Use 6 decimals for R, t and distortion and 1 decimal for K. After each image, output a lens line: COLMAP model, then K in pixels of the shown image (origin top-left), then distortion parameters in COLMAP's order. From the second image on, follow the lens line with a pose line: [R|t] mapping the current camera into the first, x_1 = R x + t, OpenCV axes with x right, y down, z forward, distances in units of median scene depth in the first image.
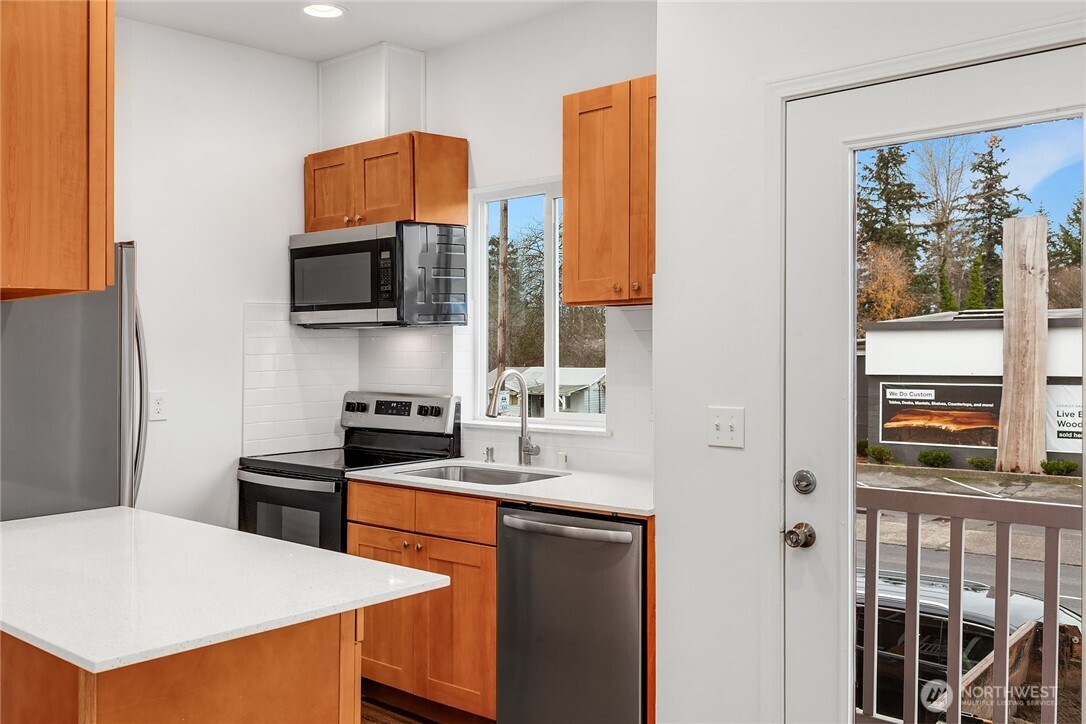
lens RADIAL K [[1011.2, 0, 545.9], [0, 1011.2, 337.8], [0, 0, 1]] dist [-0.004142, 0.018785]
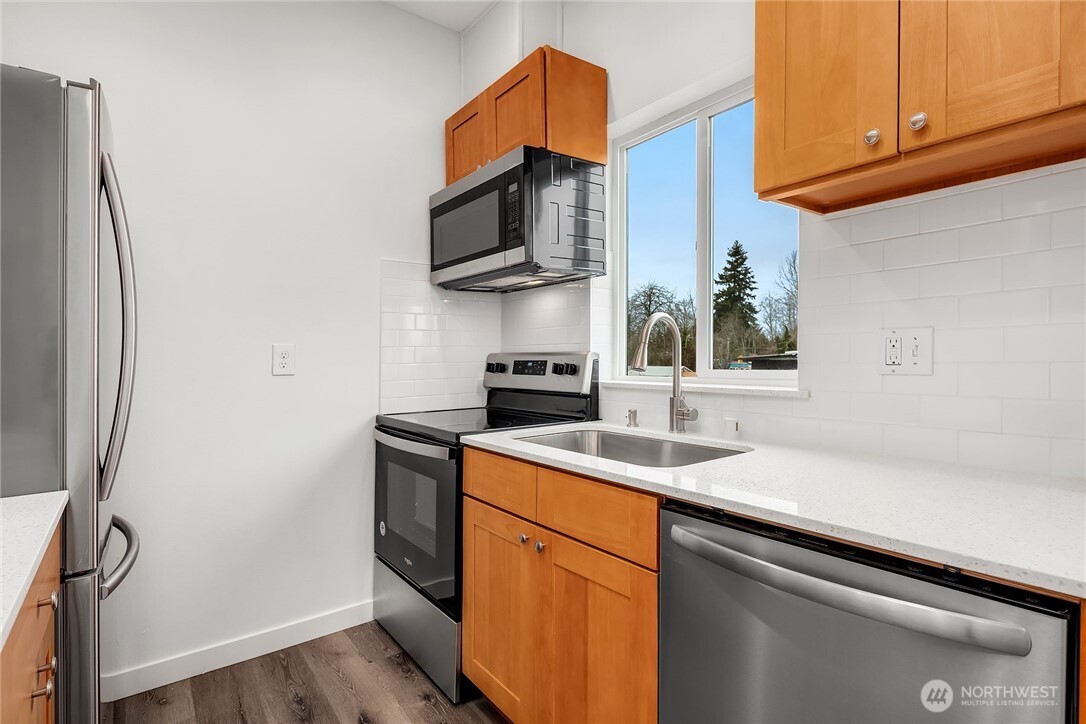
lens RADIAL K [[531.3, 0, 554.5], [0, 531.3, 341.3], [0, 0, 1]] dist [-0.002312, -0.000960]
pose [[0.986387, -0.000514, -0.164439, -0.045125], [-0.002873, 0.999789, -0.020357, 0.057697], [0.164415, 0.020552, 0.986177, 0.525879]]
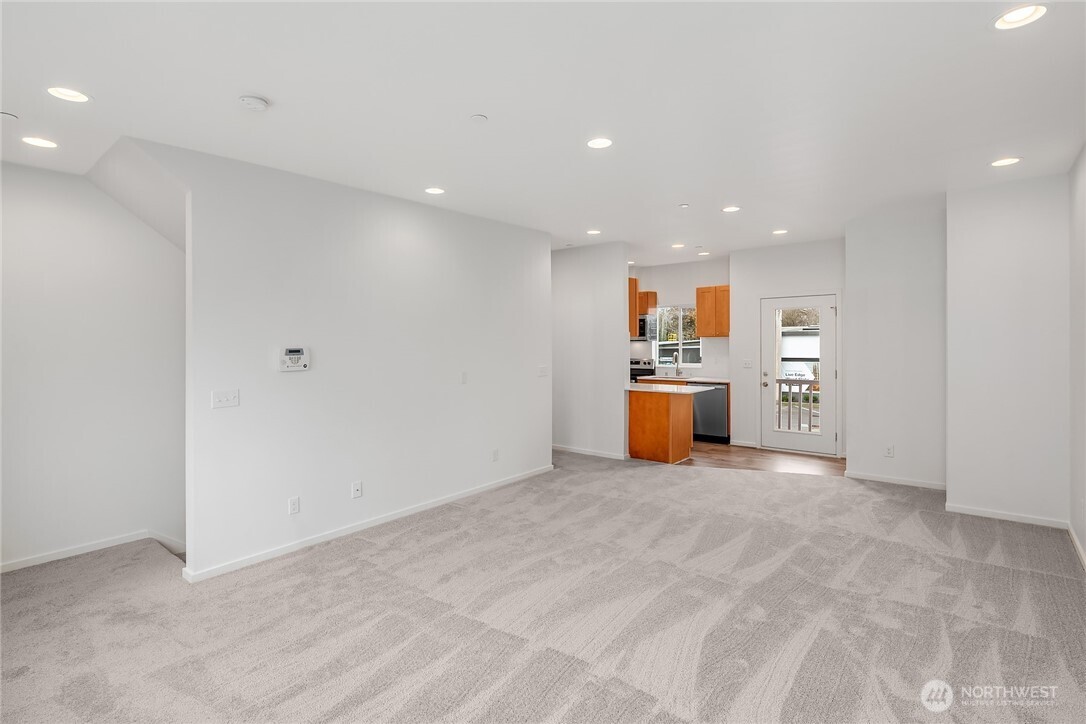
lens RADIAL K [[531.3, 0, 554.5], [0, 531.3, 341.3], [0, 0, 1]] dist [-0.002312, -0.000960]
pose [[0.997725, 0.002635, 0.067369, -0.605032], [-0.003013, 0.999980, 0.005518, -0.020357], [-0.067353, -0.005708, 0.997713, -0.982388]]
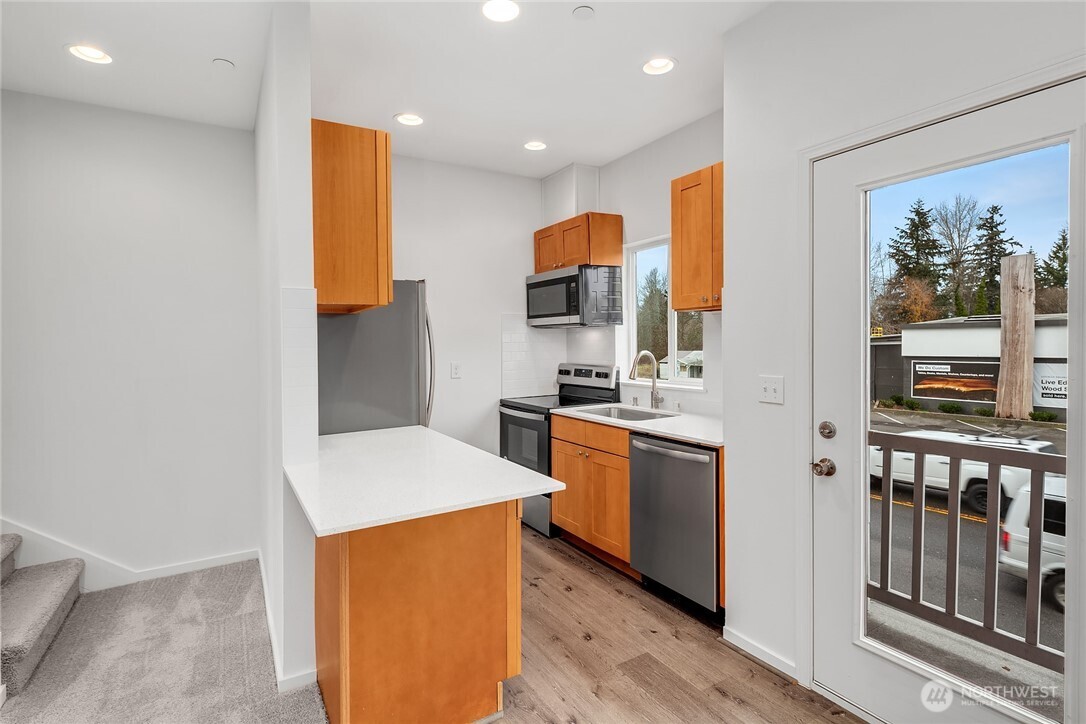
lens RADIAL K [[531.3, 0, 554.5], [0, 531.3, 341.3], [0, 0, 1]] dist [-0.002312, -0.000960]
pose [[0.962291, -0.002590, -0.272009, 0.054399], [0.005588, 0.999932, 0.010249, 0.005283], [0.271964, -0.011382, 0.962240, 0.109107]]
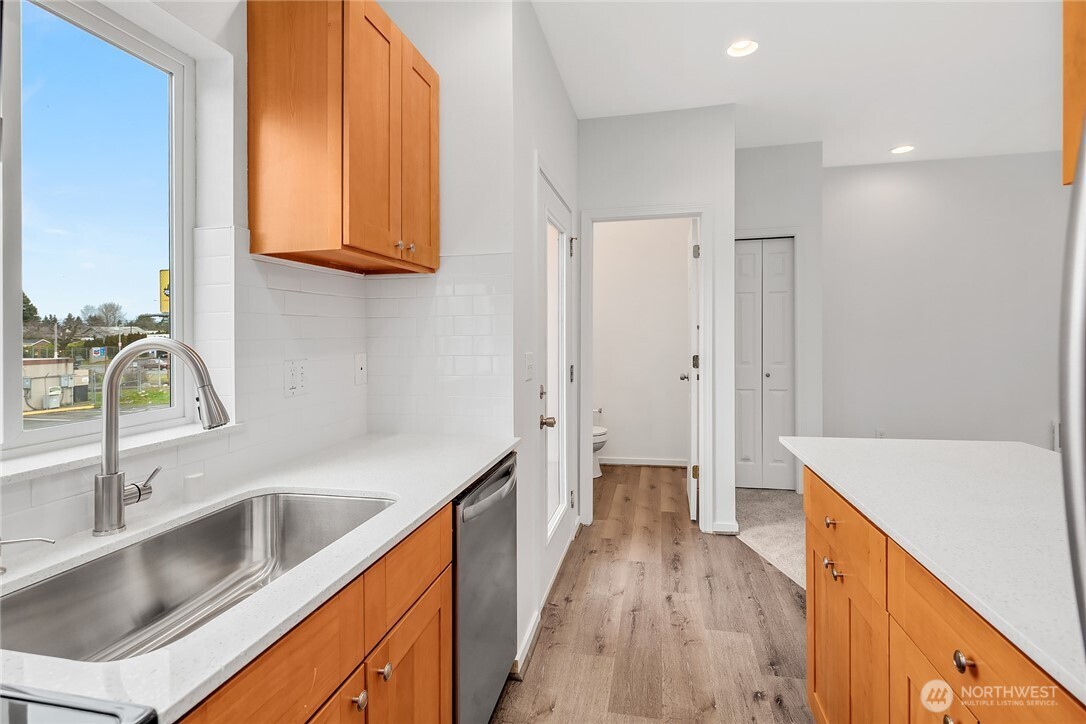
lens RADIAL K [[531.3, 0, 554.5], [0, 531.3, 341.3], [0, 0, 1]] dist [-0.002312, -0.000960]
pose [[-0.520534, 0.003941, 0.853832, -0.327546], [0.002400, 0.999992, -0.003152, 0.032615], [-0.853837, 0.000408, -0.520540, 0.876101]]
